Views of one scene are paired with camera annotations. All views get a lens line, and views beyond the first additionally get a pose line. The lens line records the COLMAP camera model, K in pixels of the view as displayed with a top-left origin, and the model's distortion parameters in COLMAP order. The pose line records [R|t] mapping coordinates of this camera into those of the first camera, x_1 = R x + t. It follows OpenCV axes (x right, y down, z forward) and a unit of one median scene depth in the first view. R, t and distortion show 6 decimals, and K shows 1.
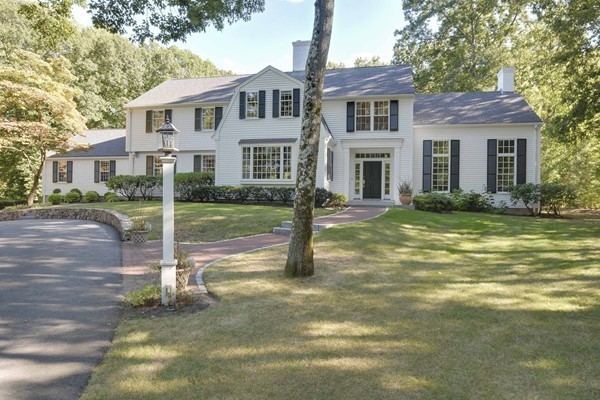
lens RADIAL K [[261.3, 0, 295.0], [0, 261.3, 201.4], [0, 0, 1]] dist [-0.000275, -0.000253]
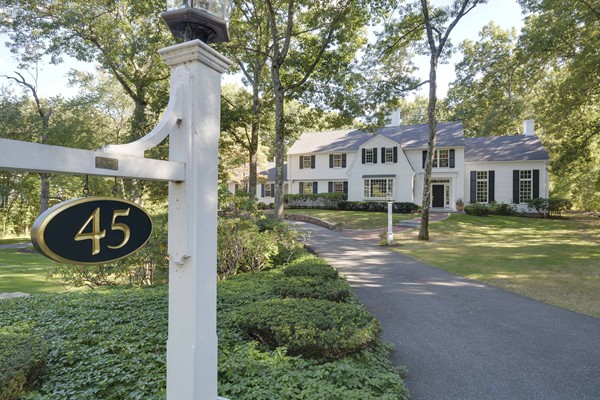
lens RADIAL K [[272.9, 0, 301.7], [0, 272.9, 198.9], [0, 0, 1]] dist [-0.001040, 0.000037]
pose [[0.994318, -0.004757, -0.106342, -0.385505], [0.004261, 0.999979, -0.004884, -0.058973], [0.106363, 0.004403, 0.994318, -0.824239]]
